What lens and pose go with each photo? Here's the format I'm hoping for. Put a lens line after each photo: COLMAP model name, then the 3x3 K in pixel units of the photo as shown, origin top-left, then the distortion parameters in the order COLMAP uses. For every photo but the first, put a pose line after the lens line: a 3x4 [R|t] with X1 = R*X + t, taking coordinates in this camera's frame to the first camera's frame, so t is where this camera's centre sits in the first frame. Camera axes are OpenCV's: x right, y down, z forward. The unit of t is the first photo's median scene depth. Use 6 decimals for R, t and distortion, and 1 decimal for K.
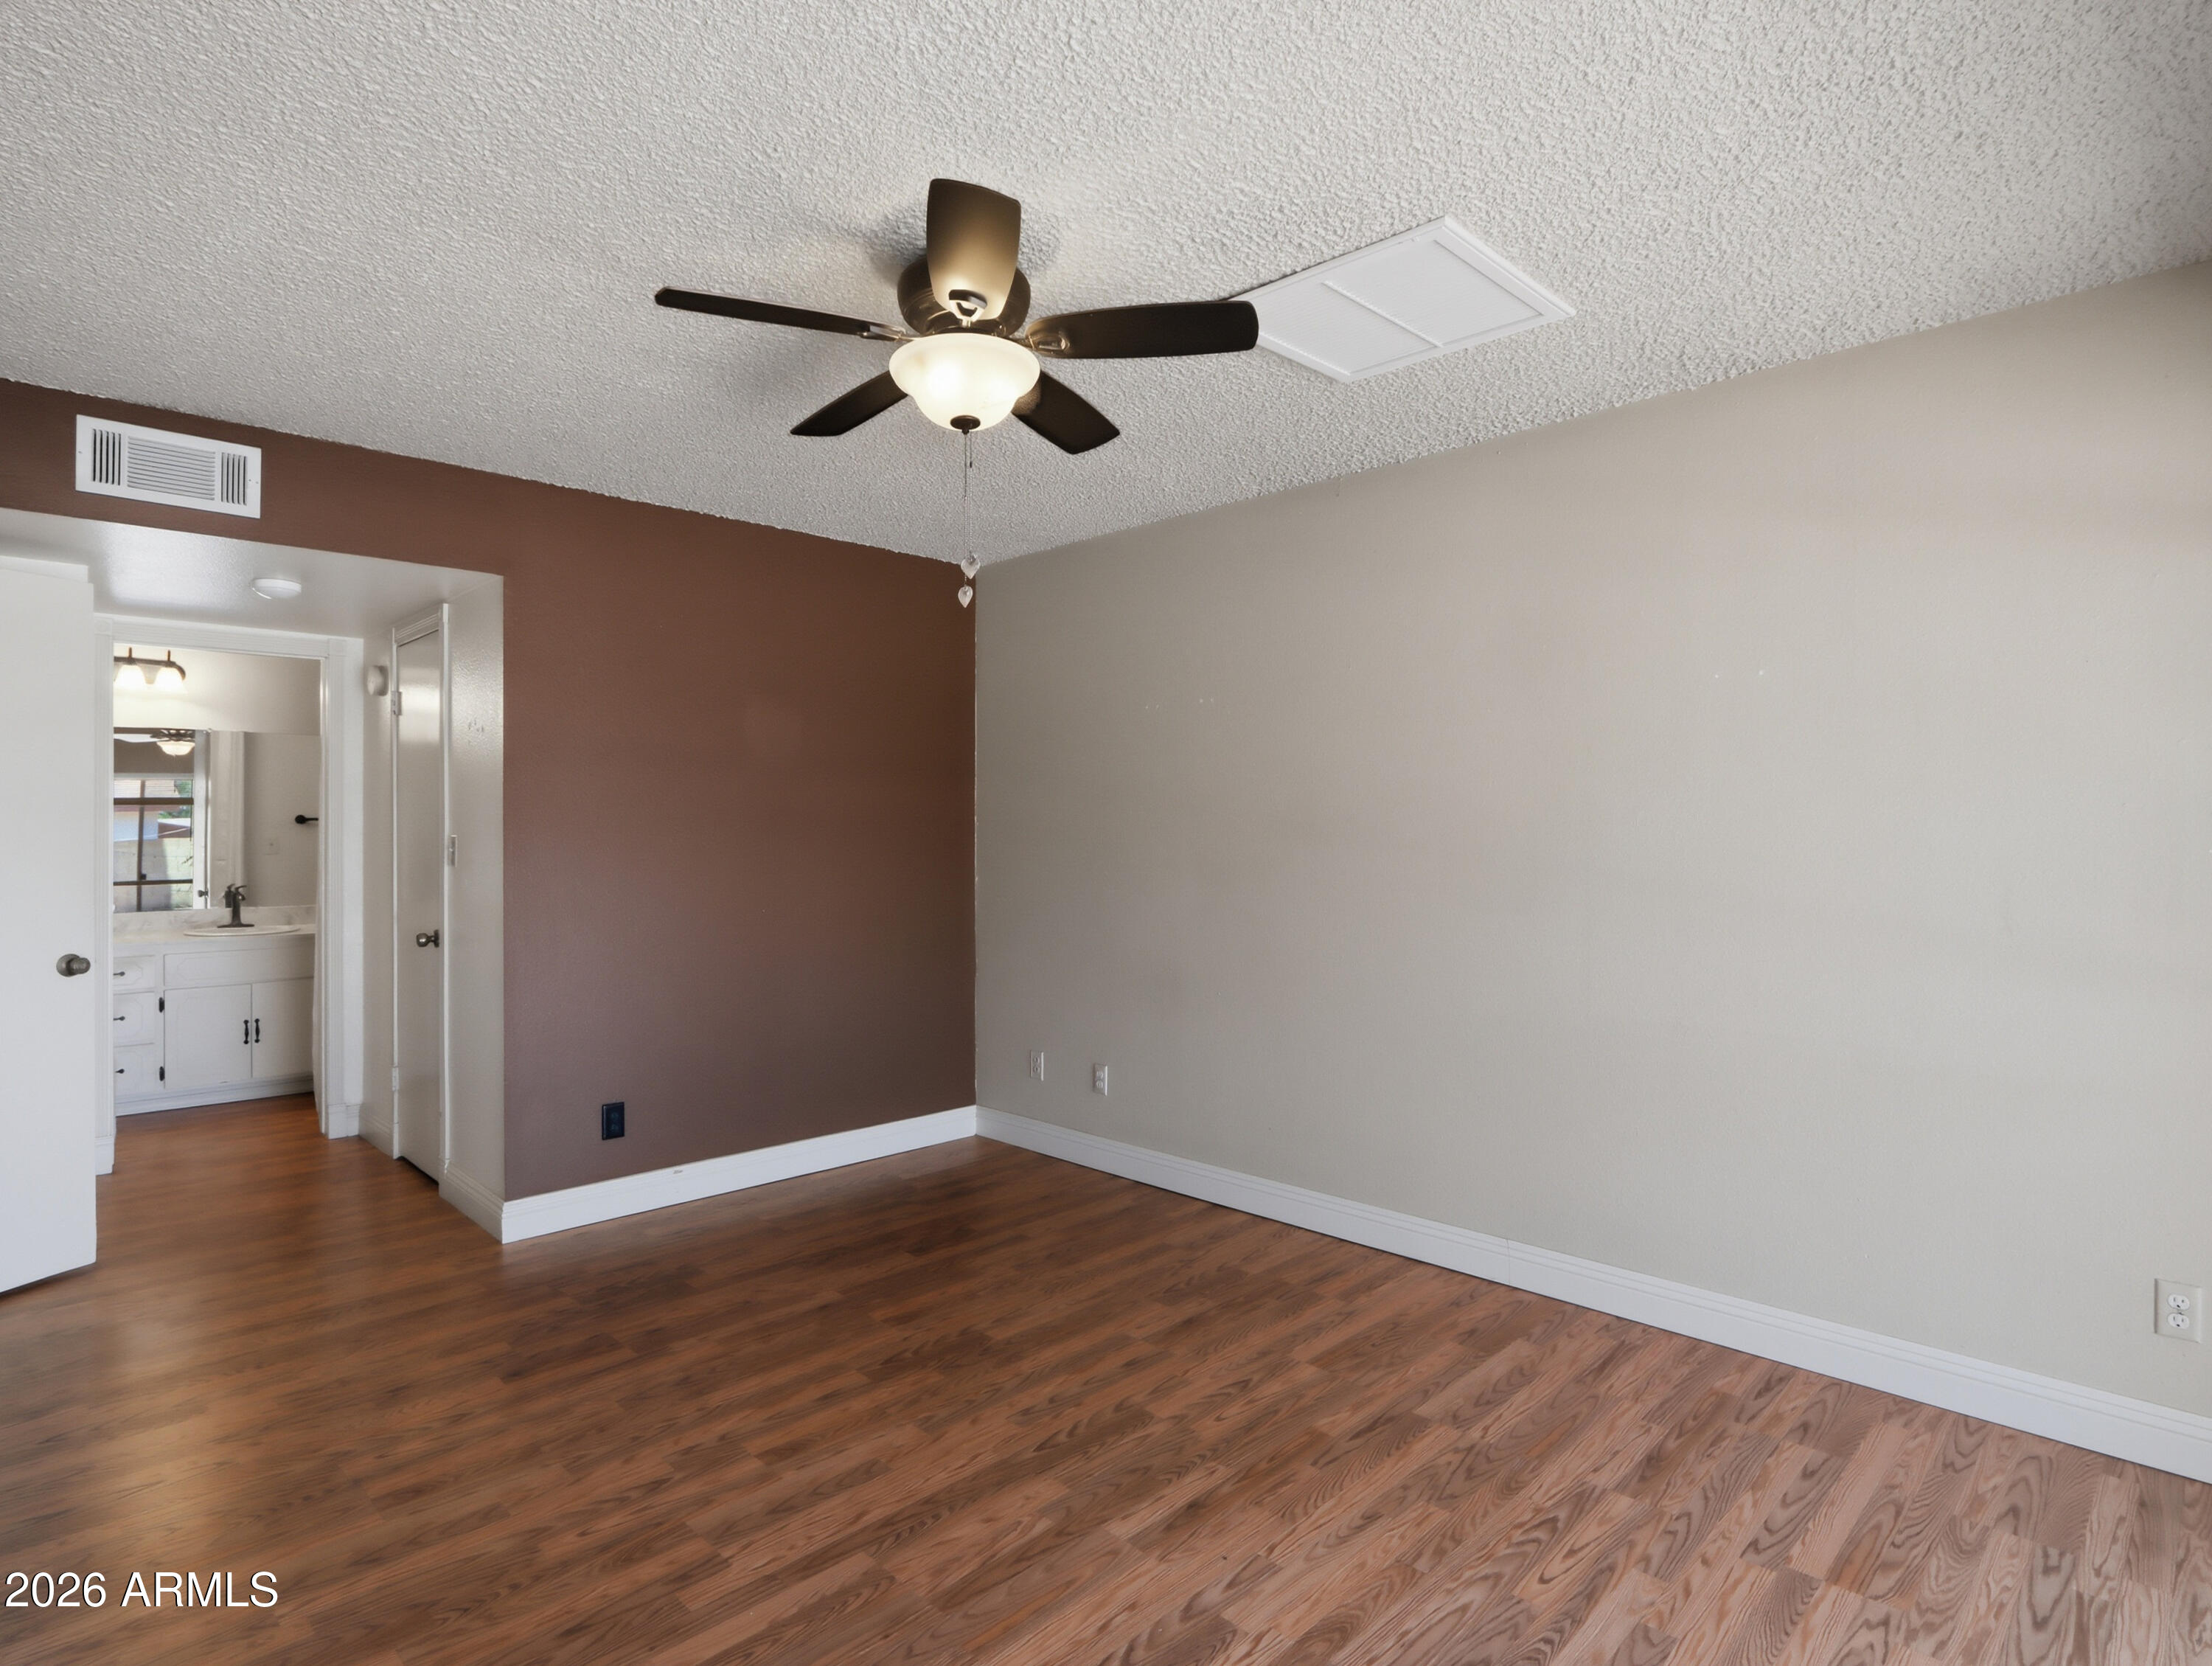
lens RADIAL K [[1137.8, 0, 1092.0], [0, 1137.8, 823.9], [0, 0, 1]] dist [-0.022678, 0.001953]
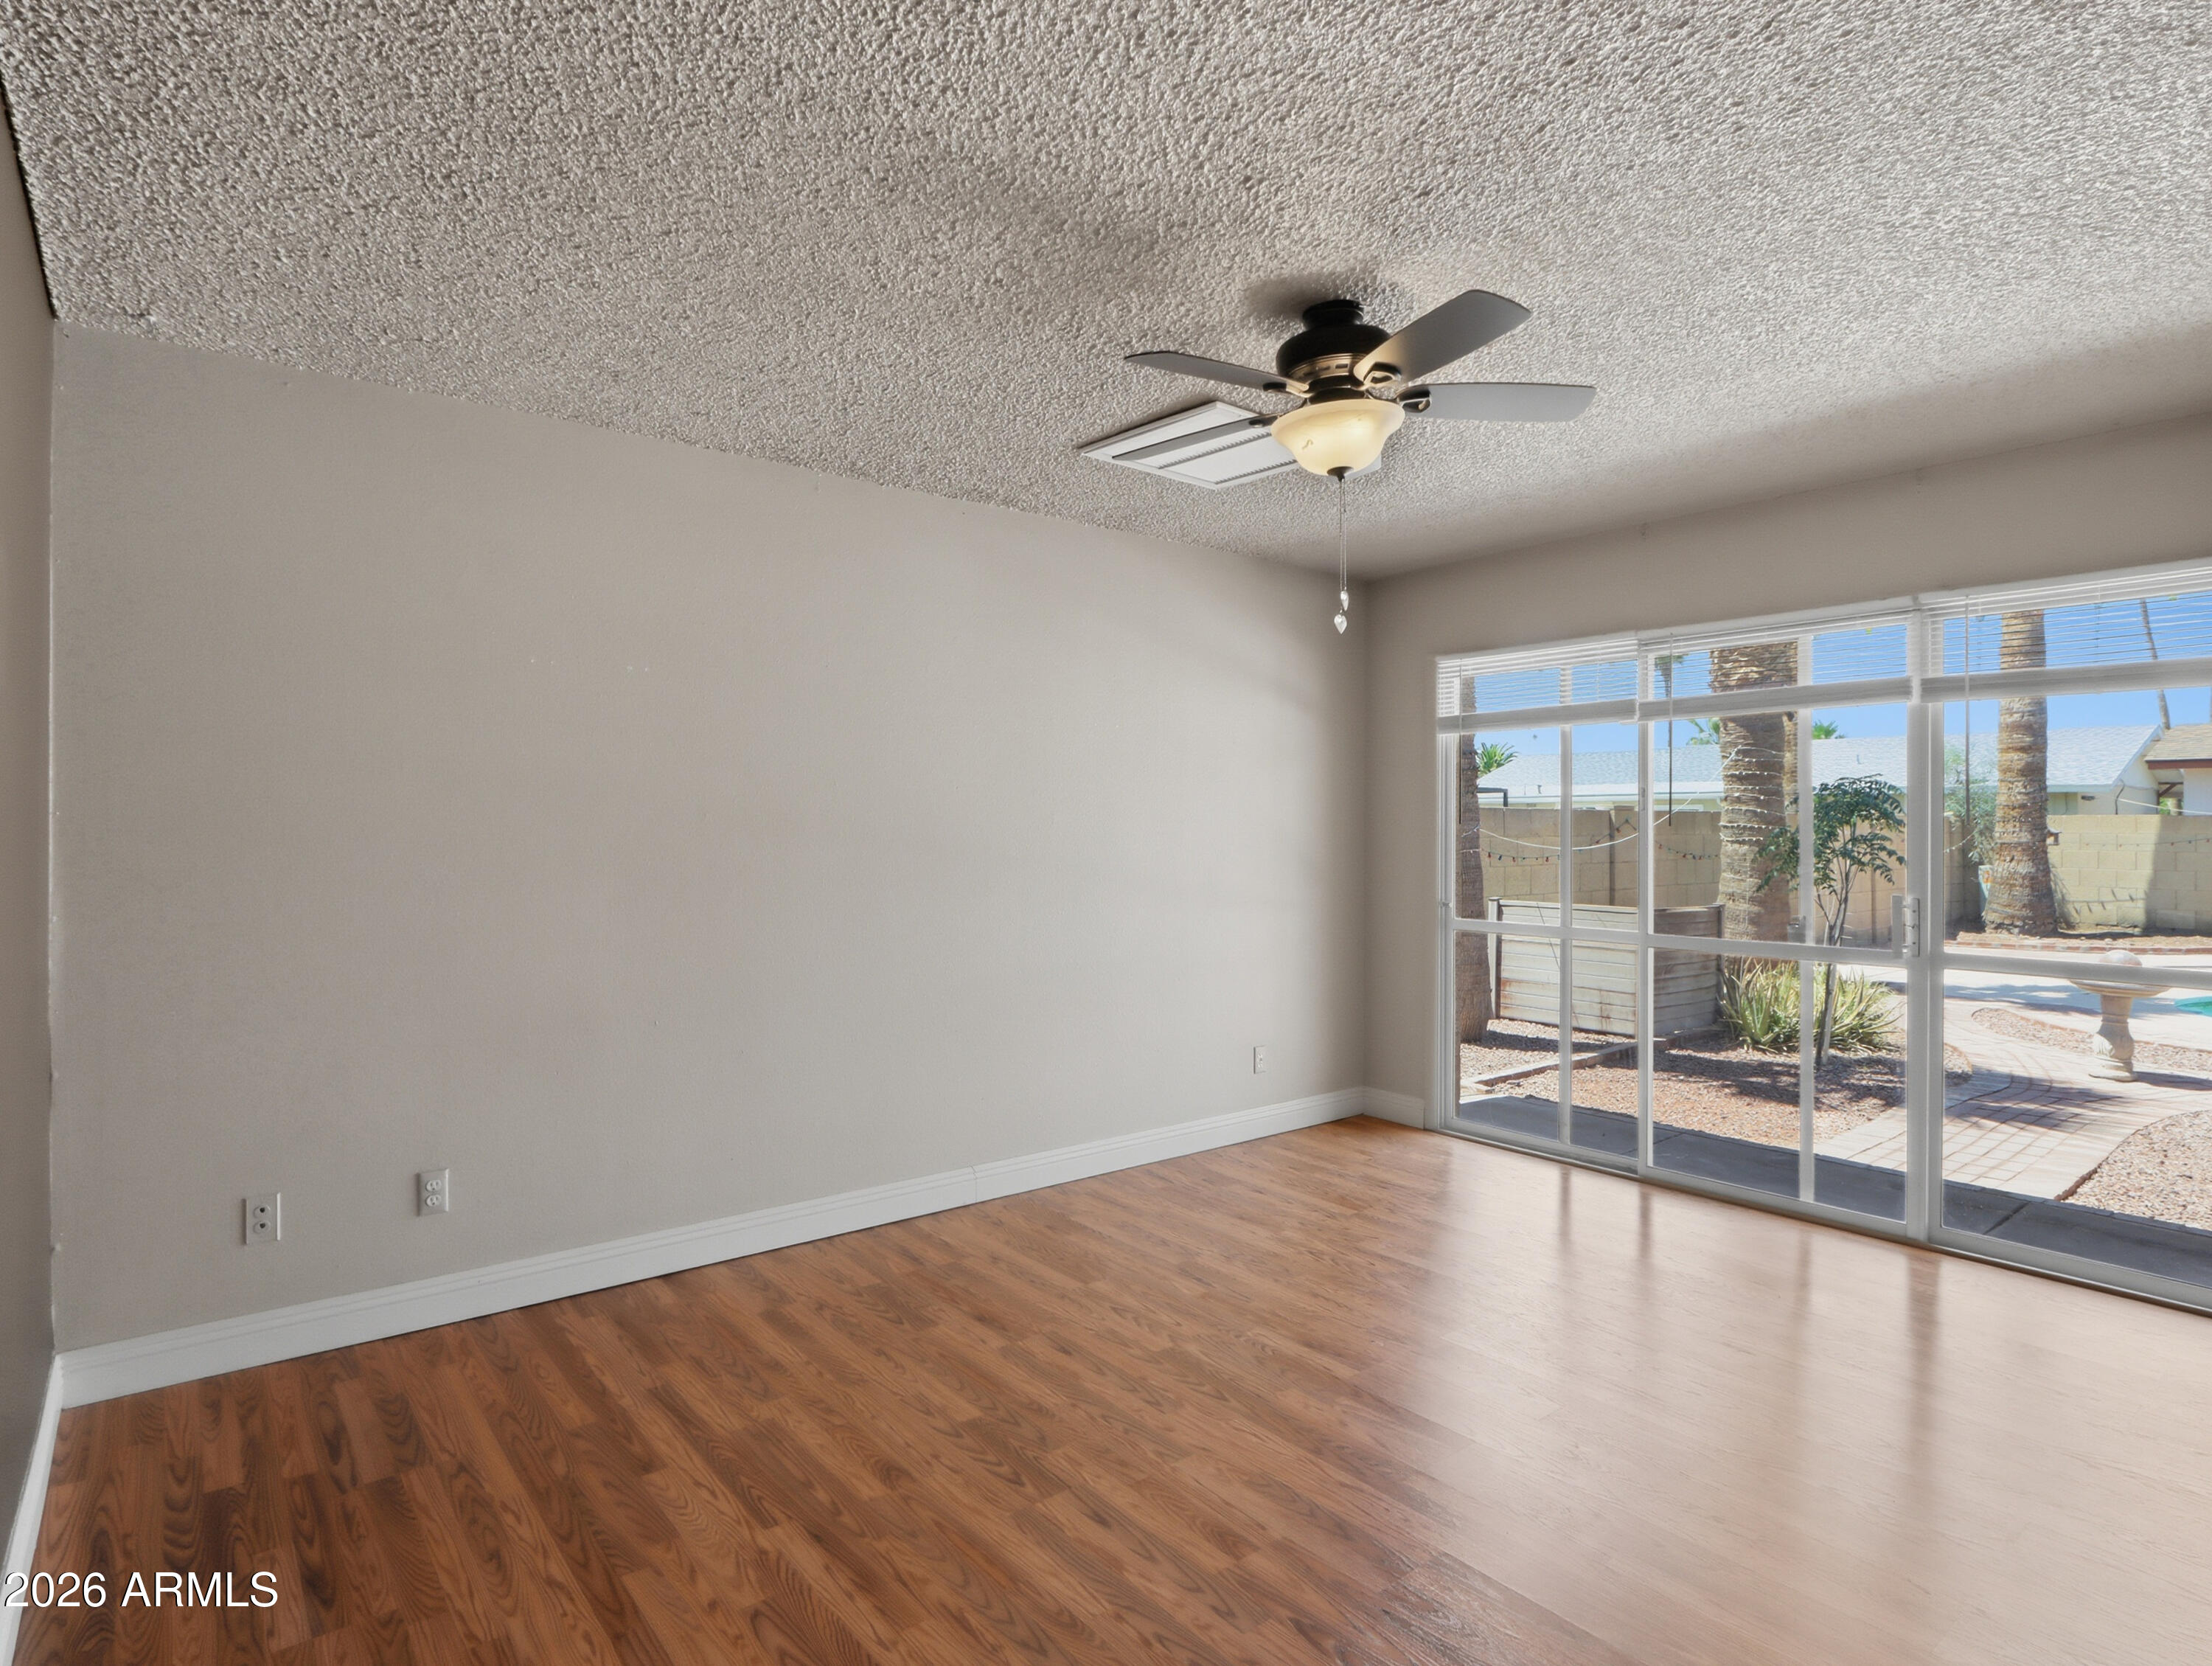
lens RADIAL K [[1137.8, 0, 1092.0], [0, 1137.8, 823.9], [0, 0, 1]] dist [-0.022678, 0.001953]
pose [[0.140776, 0.006762, 0.990018, -0.876576], [-0.009918, 0.999936, -0.005420, 0.005910], [-0.989992, -0.009056, 0.140835, 0.749366]]
